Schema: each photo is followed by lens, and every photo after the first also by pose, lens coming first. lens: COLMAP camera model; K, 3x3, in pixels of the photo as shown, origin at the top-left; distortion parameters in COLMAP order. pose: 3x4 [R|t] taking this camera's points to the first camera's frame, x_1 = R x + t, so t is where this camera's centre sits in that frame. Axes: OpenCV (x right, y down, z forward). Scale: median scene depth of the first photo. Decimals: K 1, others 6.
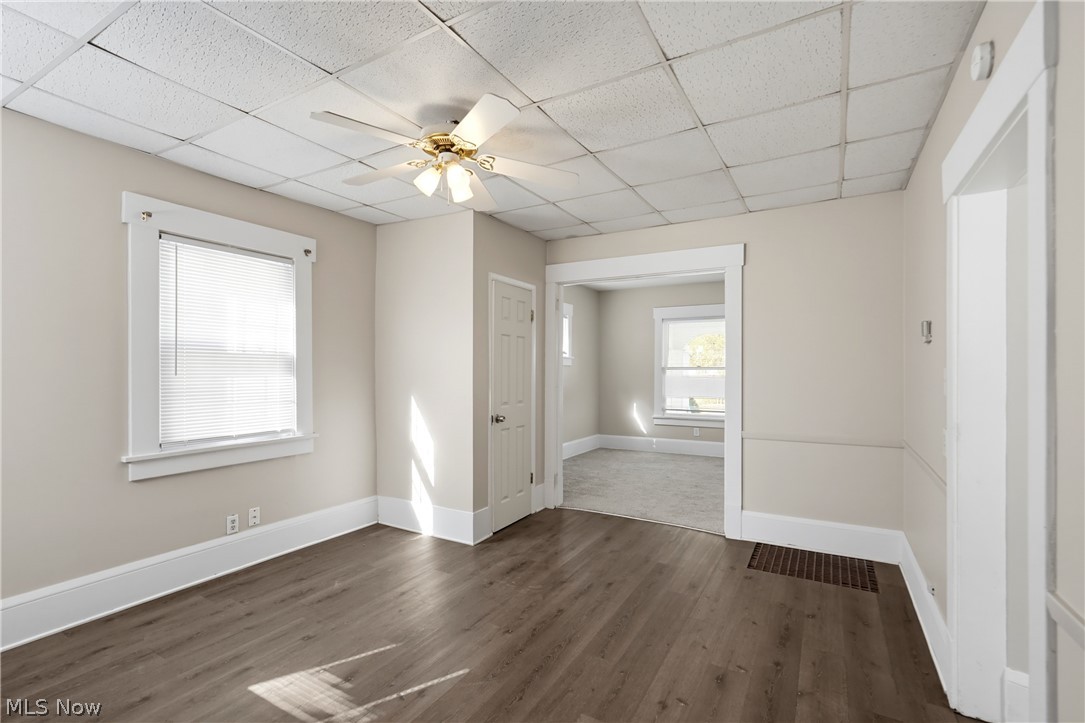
lens RADIAL K [[500.8, 0, 542.2], [0, 500.8, 370.4], [0, 0, 1]] dist [-0.001138, 0.000213]
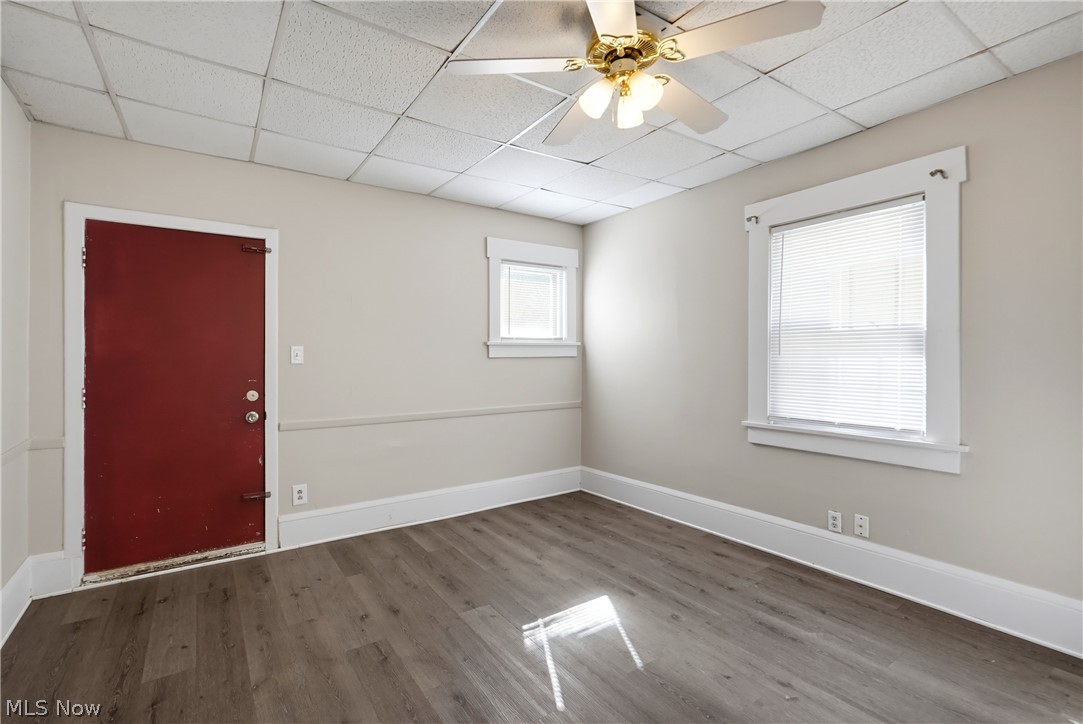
lens RADIAL K [[496.4, 0, 545.1], [0, 496.4, 357.5], [0, 0, 1]] dist [-0.003195, -0.000003]
pose [[-0.435315, -0.007824, -0.900244, 0.429949], [-0.001596, 0.999967, -0.007919, 0.022462], [0.900277, -0.002010, -0.435314, 0.965426]]
